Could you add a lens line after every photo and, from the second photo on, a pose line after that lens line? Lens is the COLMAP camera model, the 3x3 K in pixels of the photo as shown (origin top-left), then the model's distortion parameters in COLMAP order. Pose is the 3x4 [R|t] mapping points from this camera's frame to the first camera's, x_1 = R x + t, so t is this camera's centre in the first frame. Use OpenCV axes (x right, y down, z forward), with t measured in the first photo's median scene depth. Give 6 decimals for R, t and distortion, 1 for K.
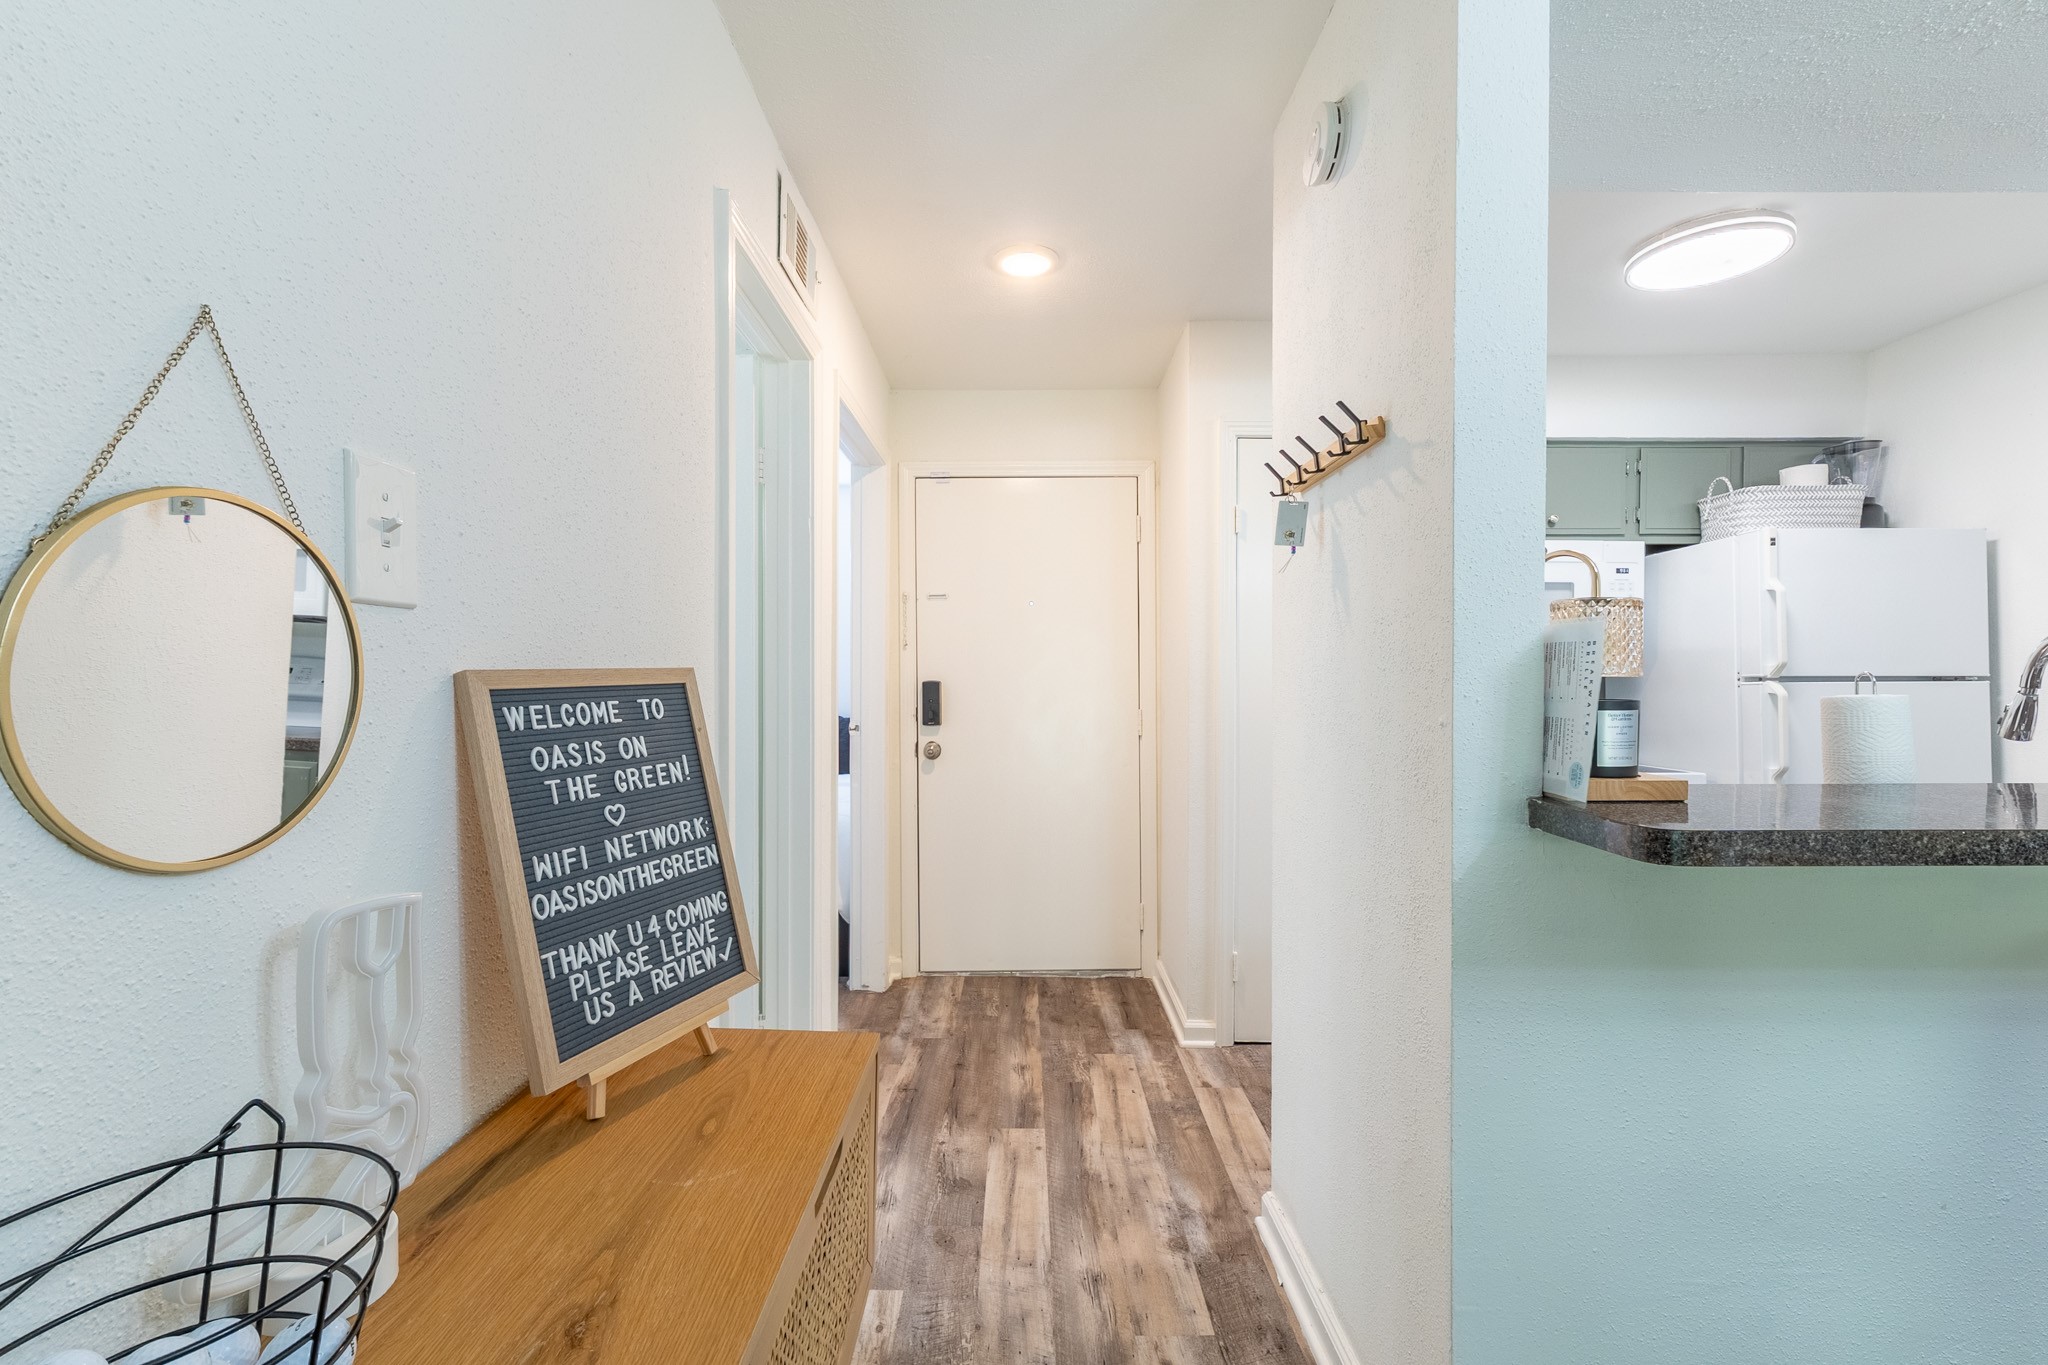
lens RADIAL K [[870.9, 0, 1024.0], [0, 870.9, 682.5], [0, 0, 1]] dist [0.009101, -0.000131]
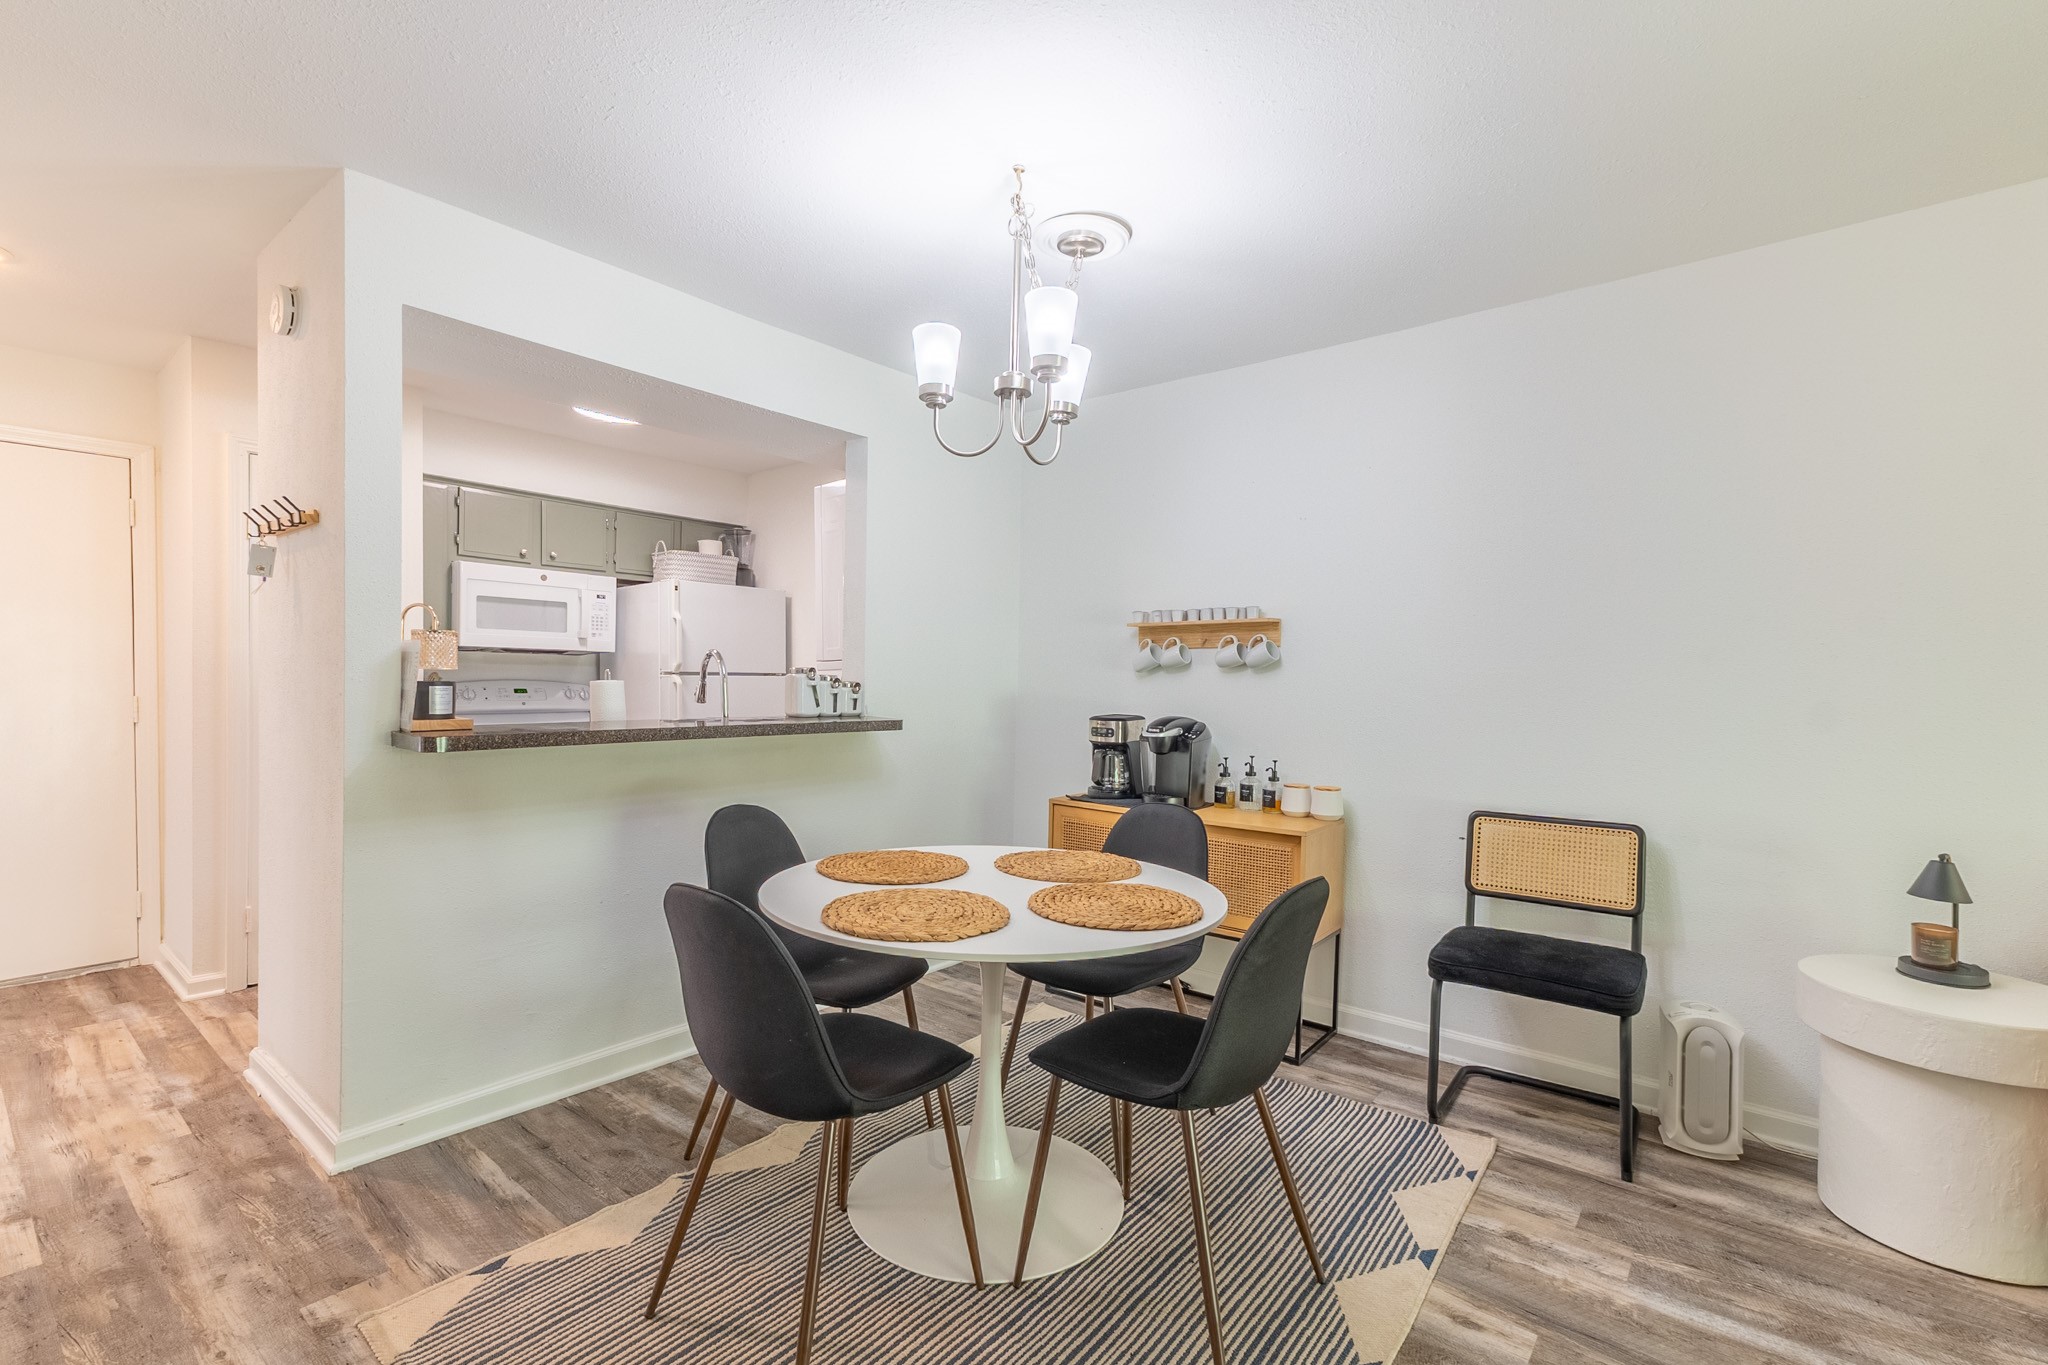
lens RADIAL K [[900.1, 0, 1005.3], [0, 900.1, 696.9], [0, 0, 1]] dist [0.014946, -0.004543]
pose [[0.638333, -0.006552, 0.769733, -0.043004], [-0.012576, 0.999742, 0.018939, 0.000507], [-0.769658, -0.021770, 0.638085, -0.583521]]
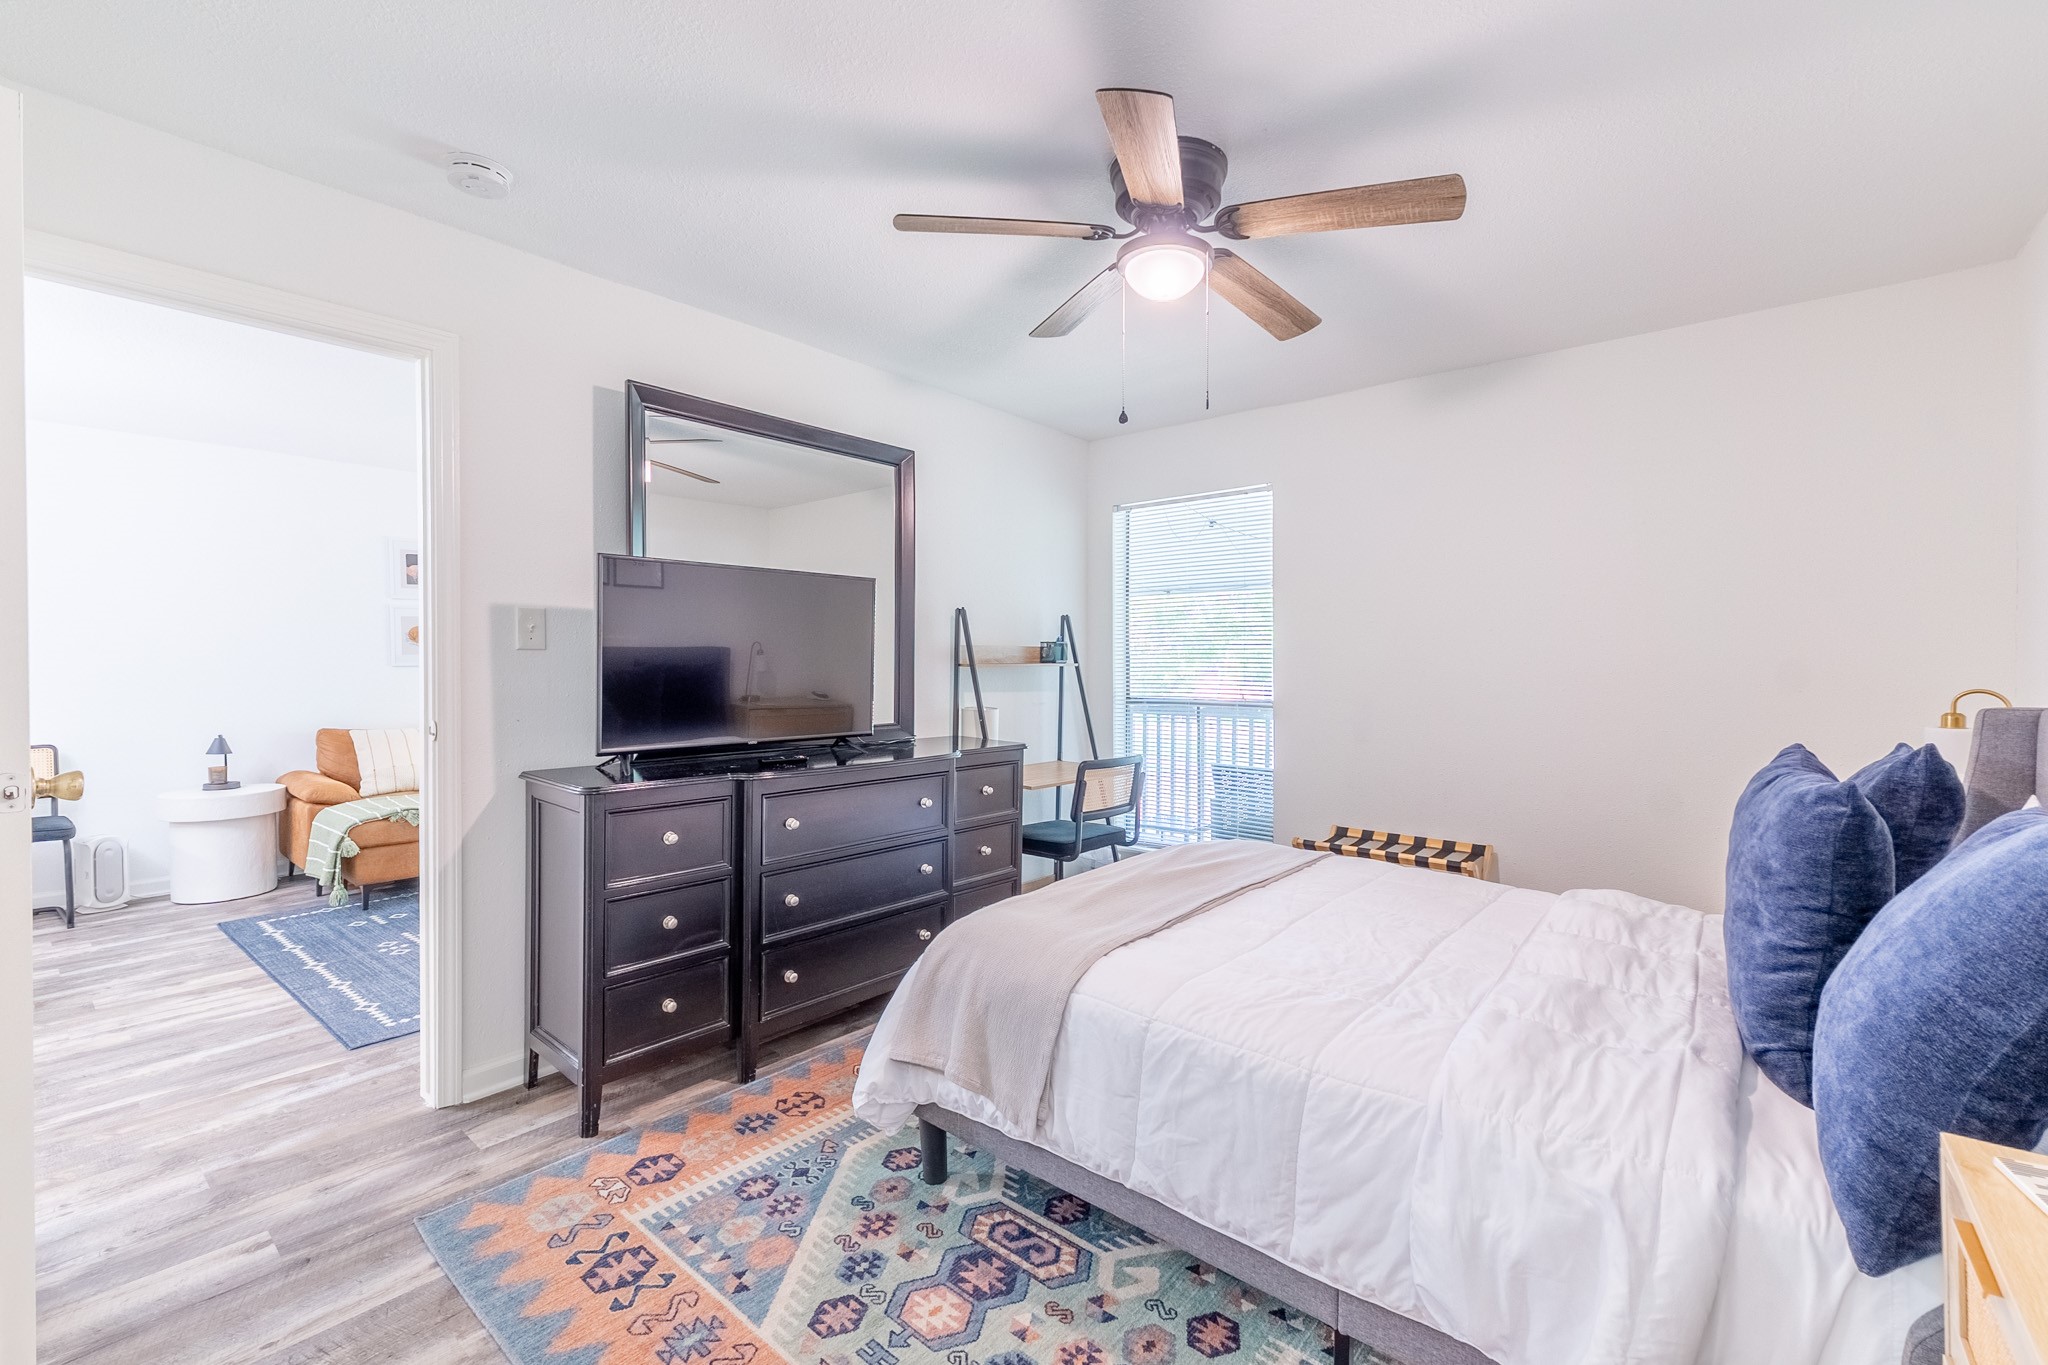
lens RADIAL K [[870.9, 0, 1024.0], [0, 870.9, 682.5], [0, 0, 1]] dist [0.009101, -0.000131]
pose [[-0.768910, -0.016526, 0.639143, -1.313318], [-0.002182, 0.999728, 0.023224, -0.007212], [-0.639353, 0.016463, -0.768737, -0.382839]]
